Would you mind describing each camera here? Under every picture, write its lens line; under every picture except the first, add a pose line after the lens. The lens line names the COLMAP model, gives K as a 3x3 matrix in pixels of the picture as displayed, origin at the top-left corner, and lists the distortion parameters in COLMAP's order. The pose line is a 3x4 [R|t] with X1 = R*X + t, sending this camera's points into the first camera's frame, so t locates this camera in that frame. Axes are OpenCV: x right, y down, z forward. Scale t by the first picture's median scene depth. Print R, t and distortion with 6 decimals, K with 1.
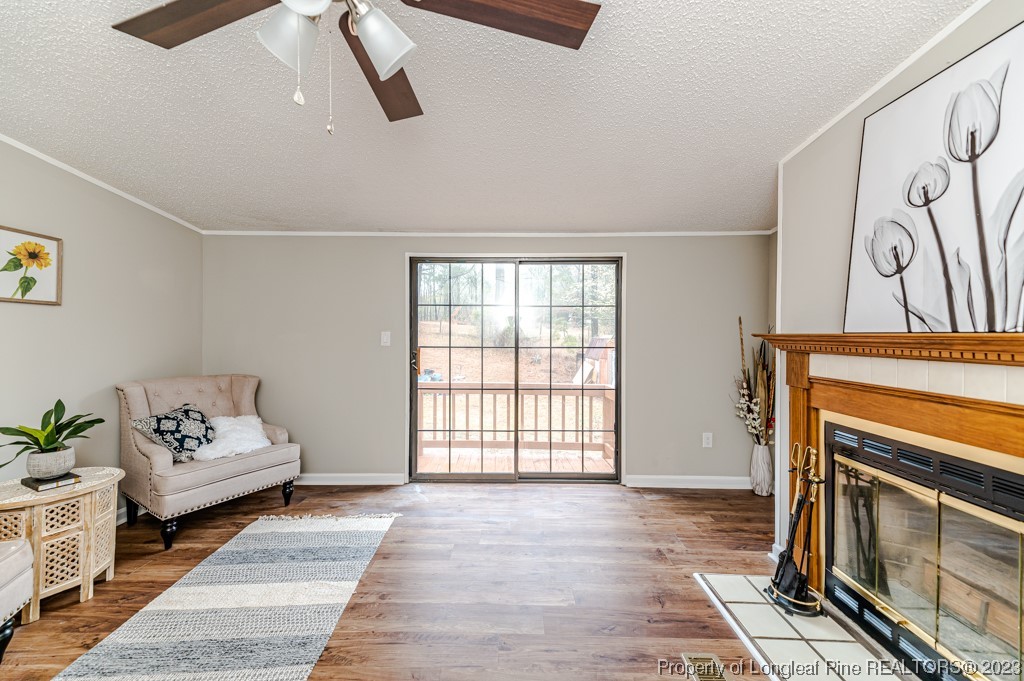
lens RADIAL K [[414.1, 0, 512.0], [0, 414.1, 340.5], [0, 0, 1]] dist [0.013500, 0.000129]
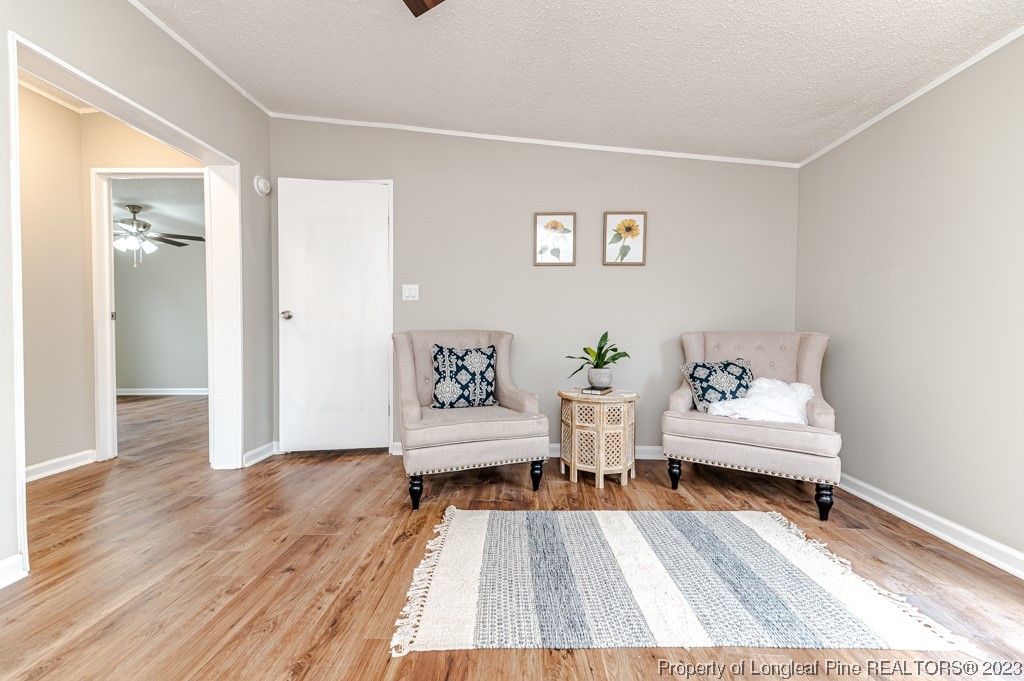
lens RADIAL K [[414.1, 0, 512.0], [0, 414.1, 340.5], [0, 0, 1]] dist [0.013500, 0.000129]
pose [[-0.041683, 0.019846, -0.998934, 0.199763], [-0.023332, 0.999511, 0.020832, 0.127464], [0.998858, 0.024175, -0.041199, 0.650878]]
